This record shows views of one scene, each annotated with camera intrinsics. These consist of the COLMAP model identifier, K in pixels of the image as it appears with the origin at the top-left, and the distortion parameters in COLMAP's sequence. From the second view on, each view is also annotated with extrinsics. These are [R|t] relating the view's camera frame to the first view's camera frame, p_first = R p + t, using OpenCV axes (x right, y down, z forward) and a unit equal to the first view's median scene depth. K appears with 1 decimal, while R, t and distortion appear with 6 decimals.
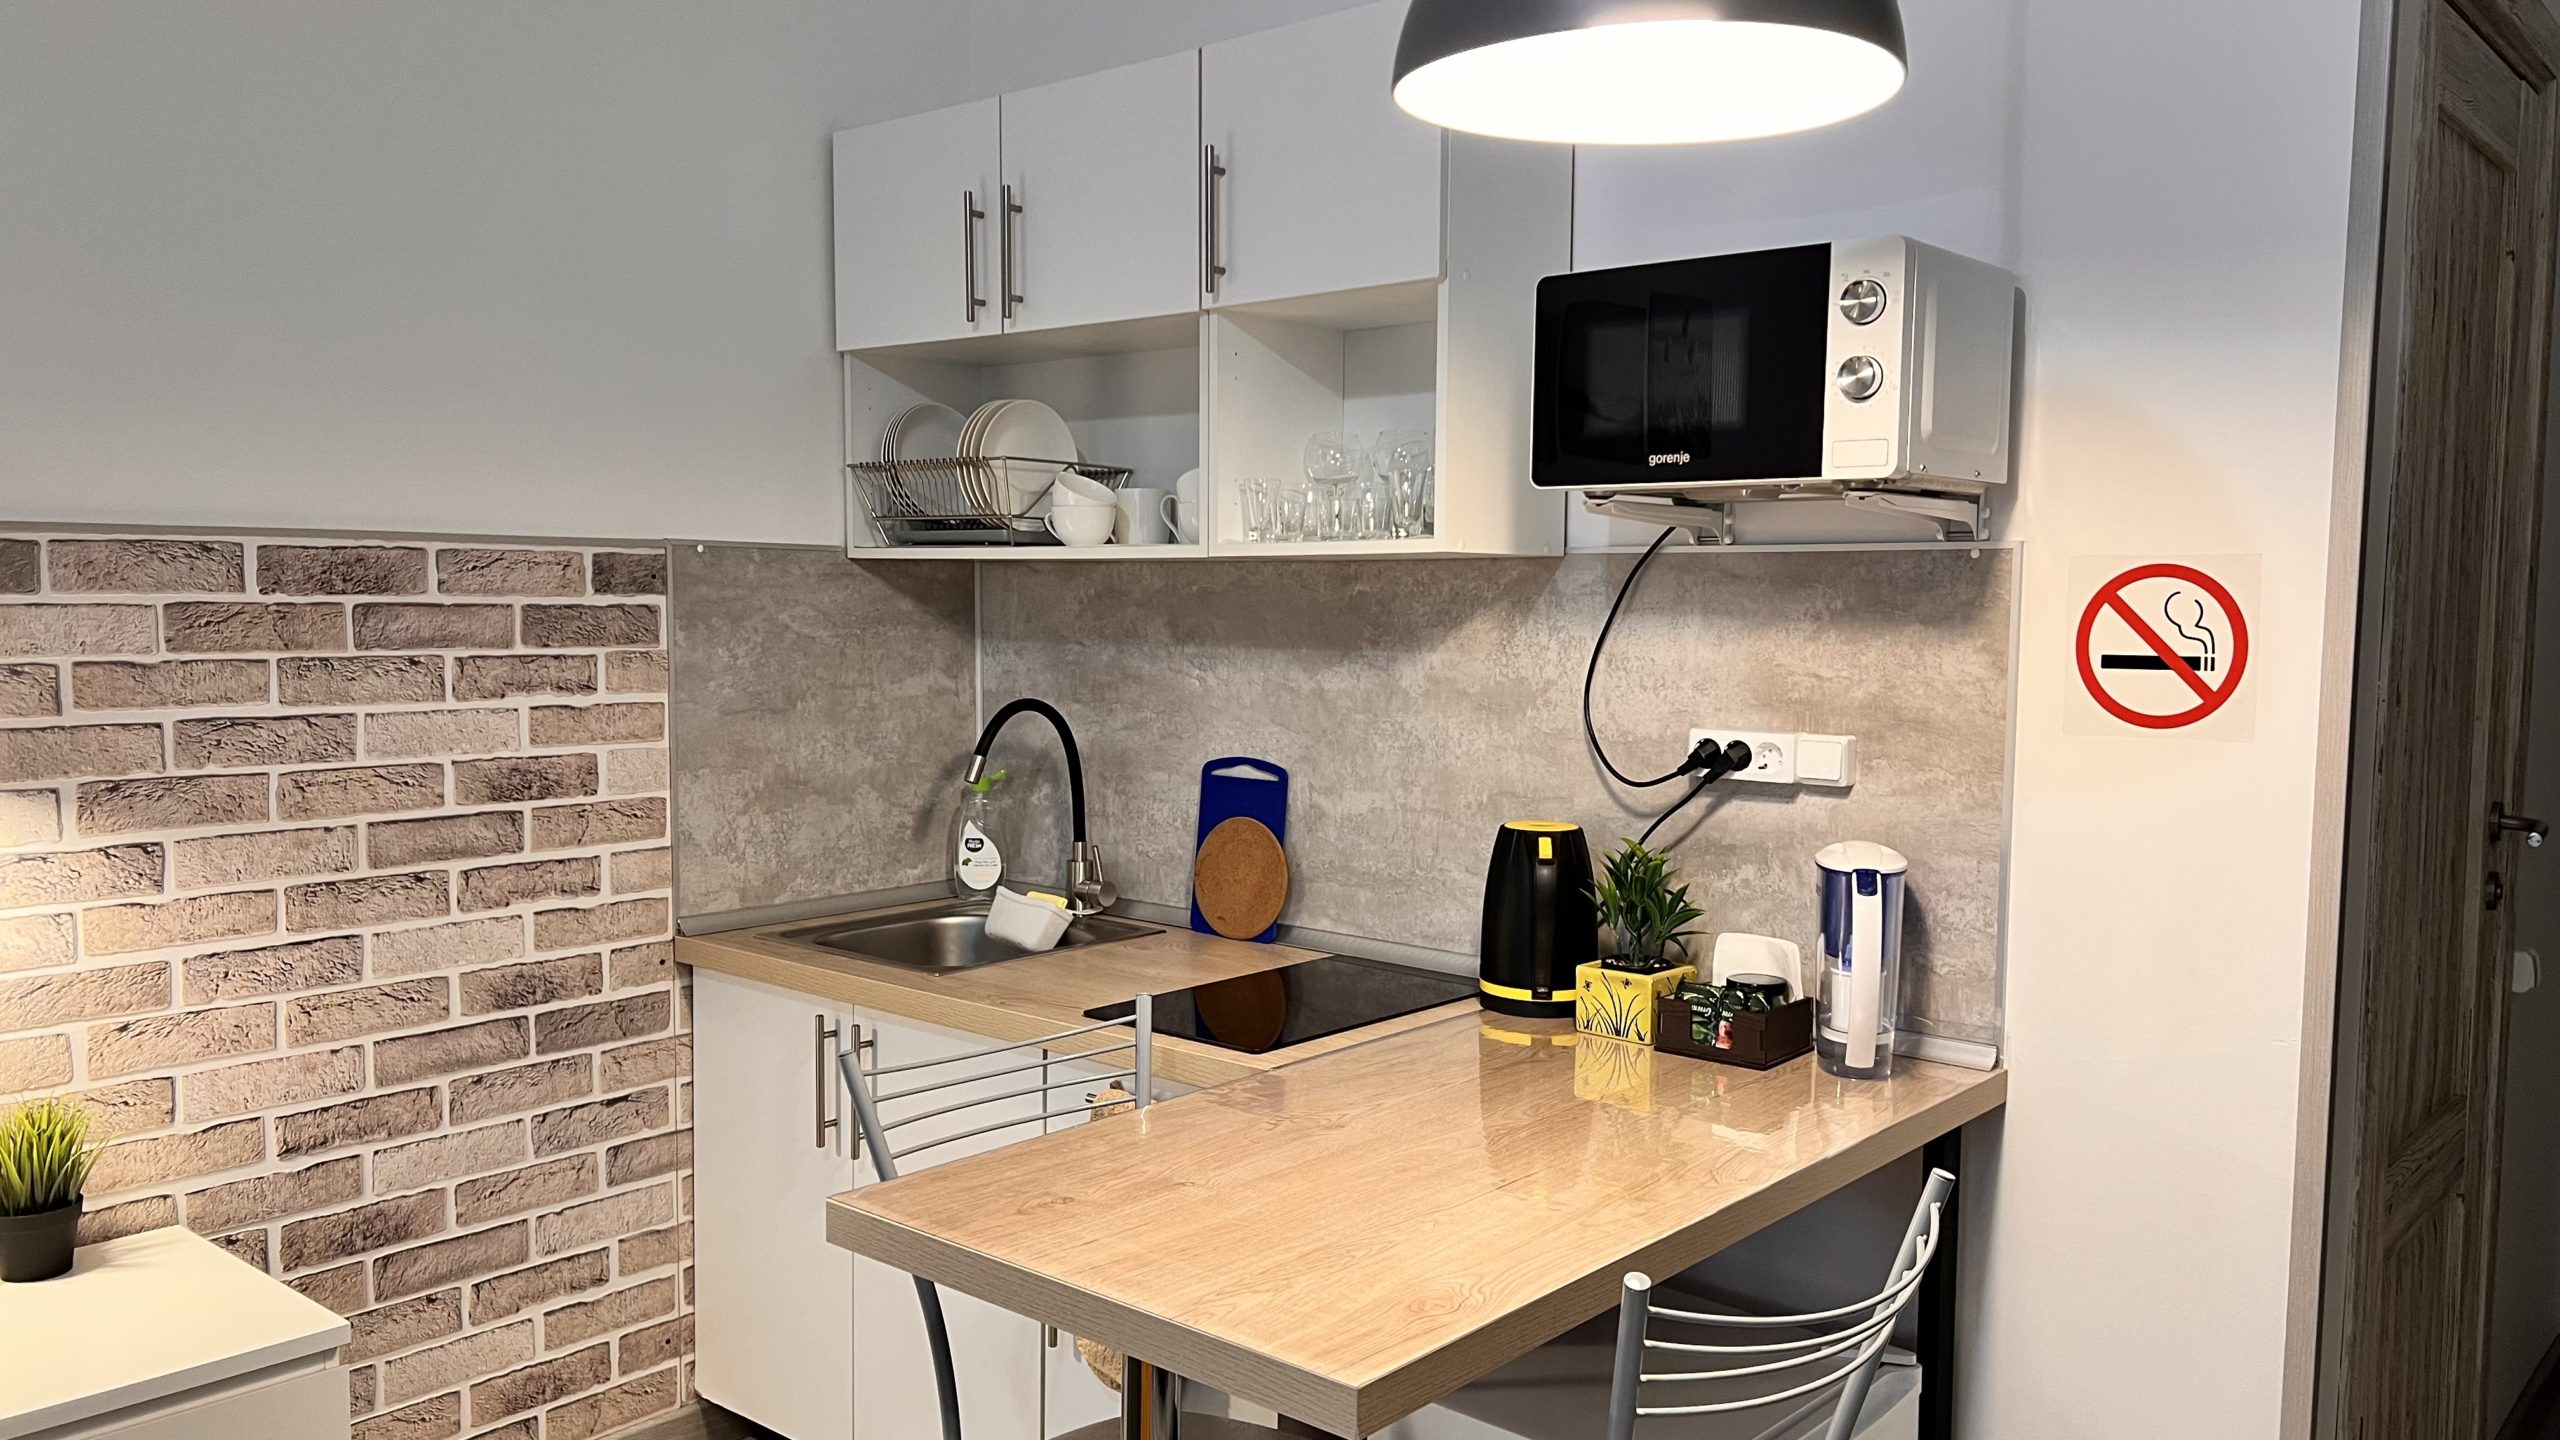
lens RADIAL K [[1897.4, 0, 1285.5], [0, 1897.4, 728.9], [0, 0, 1]] dist [0.059011, -0.077797]
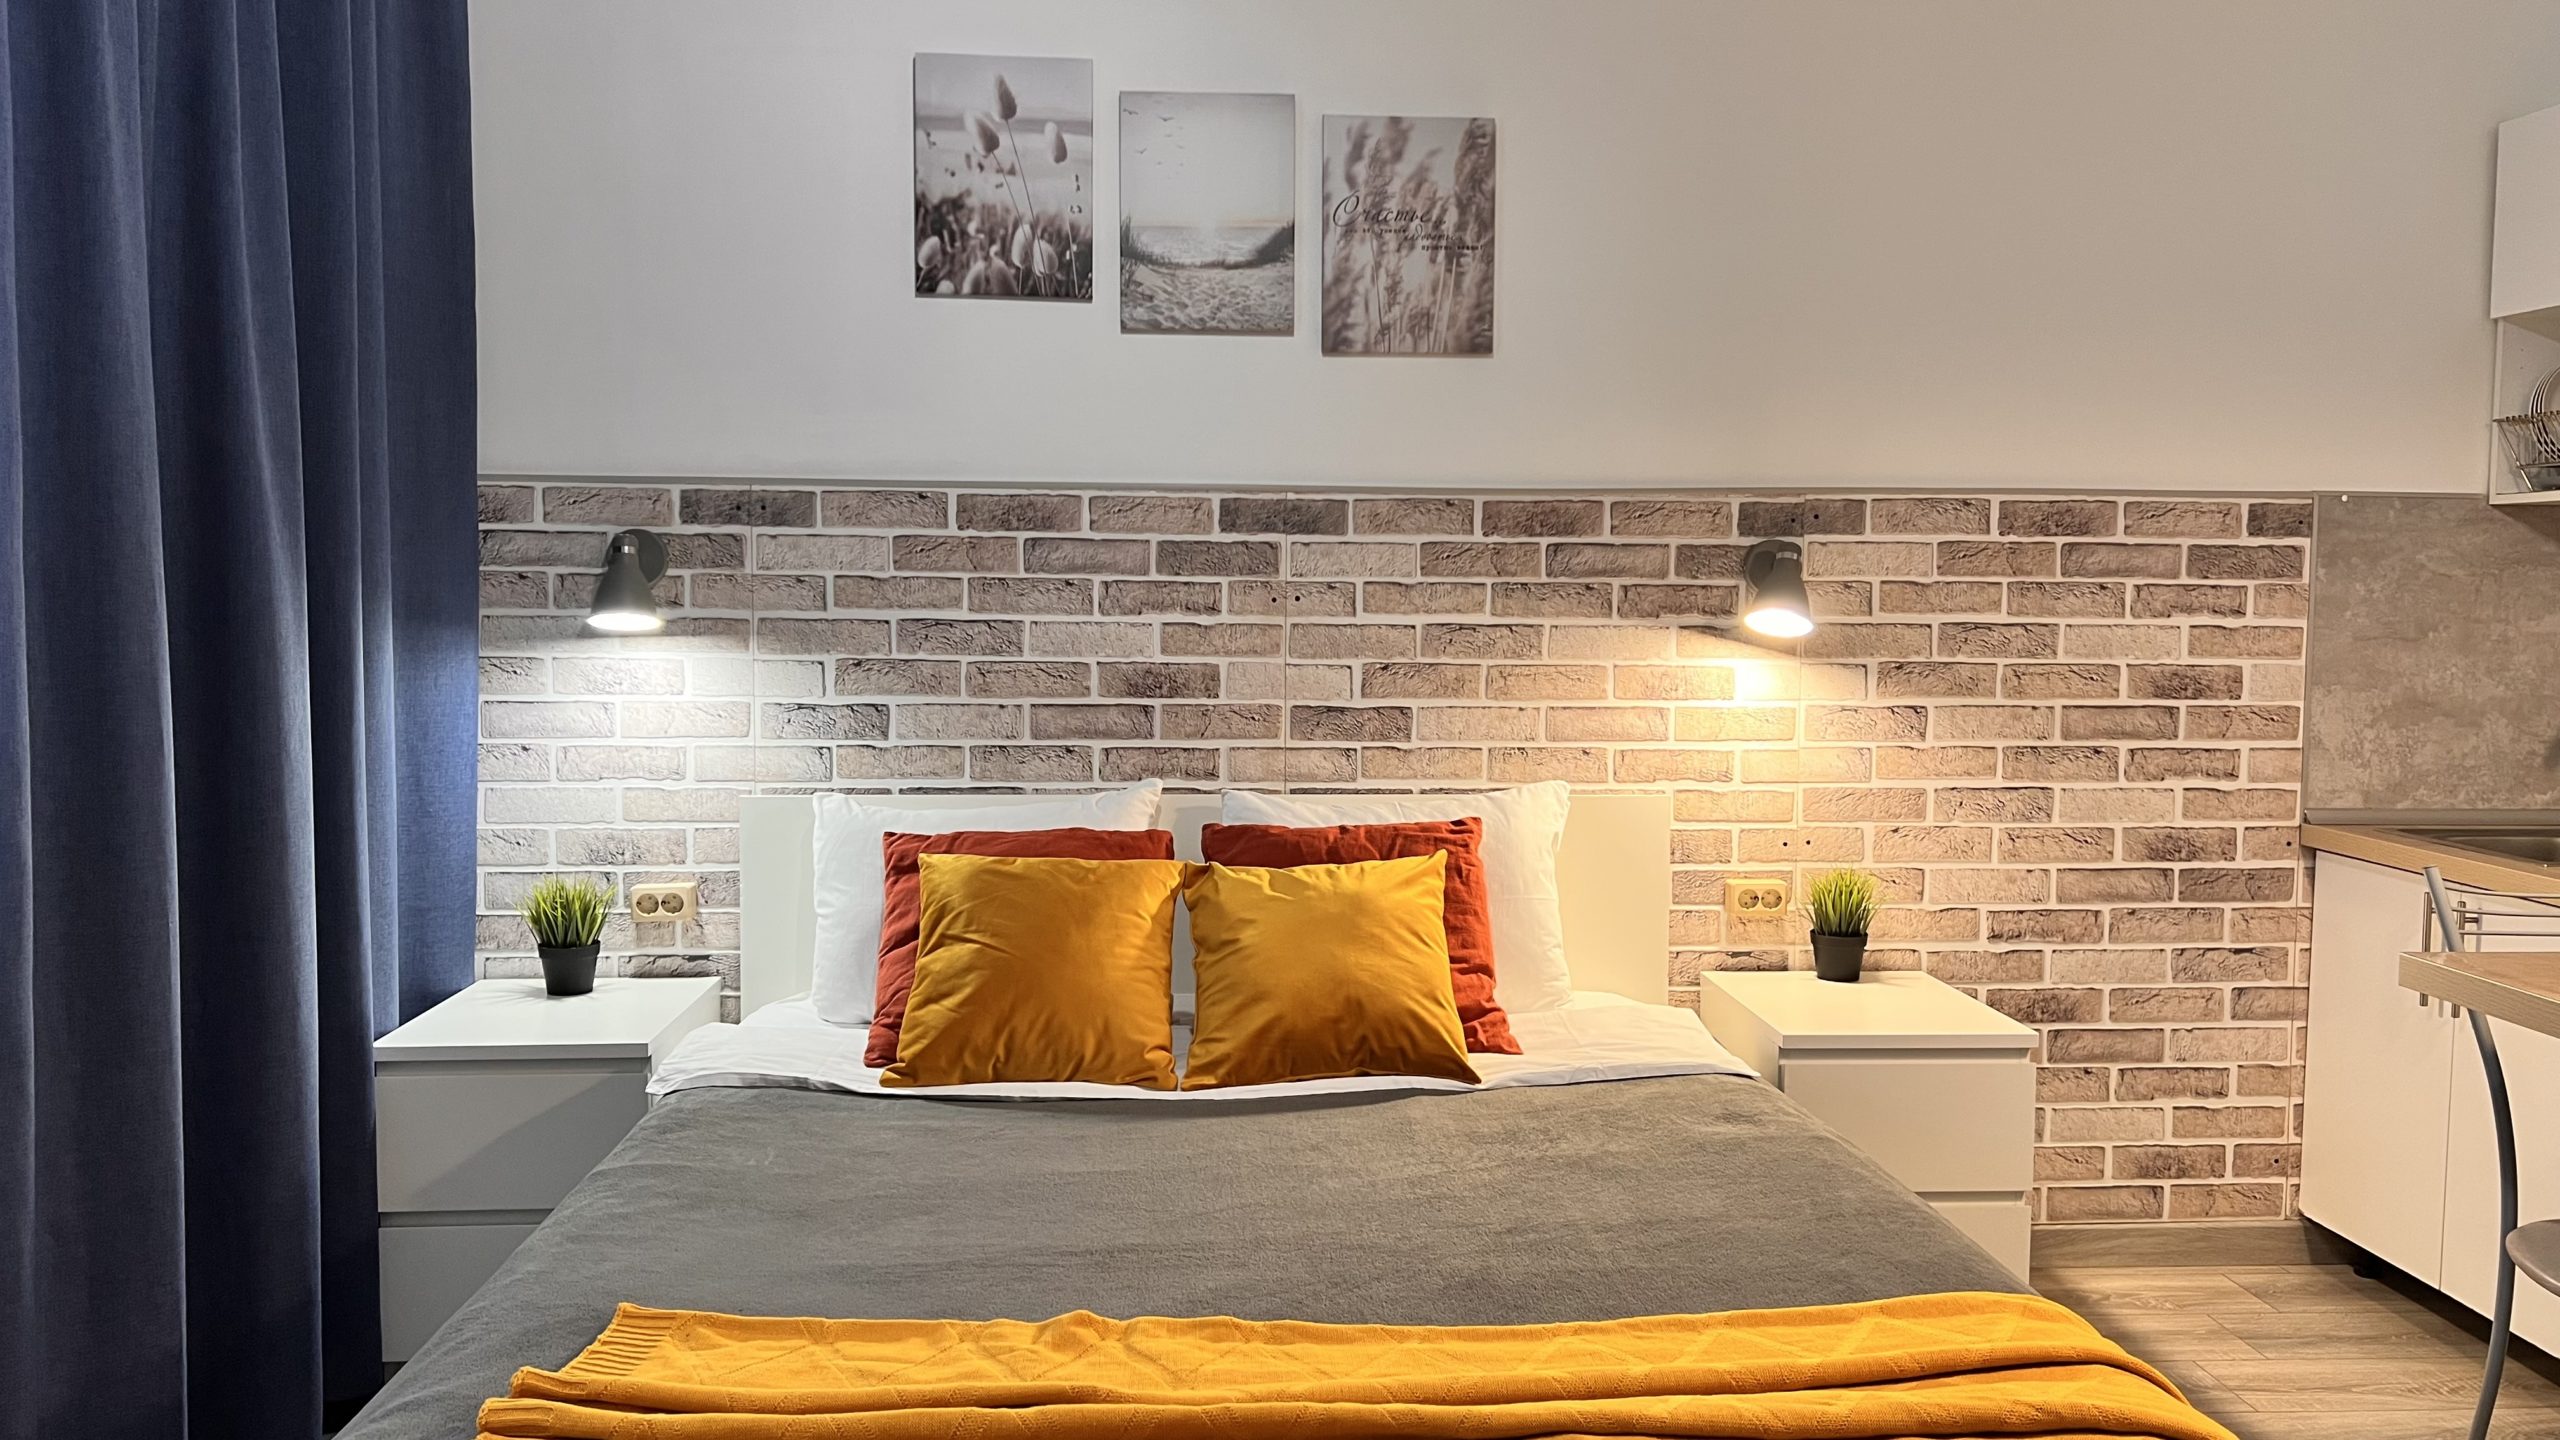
lens RADIAL K [[1897.4, 0, 1357.7], [0, 1897.4, 703.6], [0, 0, 1]] dist [0.059011, -0.077797]
pose [[0.704742, 0.049712, -0.707720, 0.120861], [-0.054577, 0.998385, 0.015781, 0.052562], [0.707361, 0.027503, 0.706317, -0.295883]]
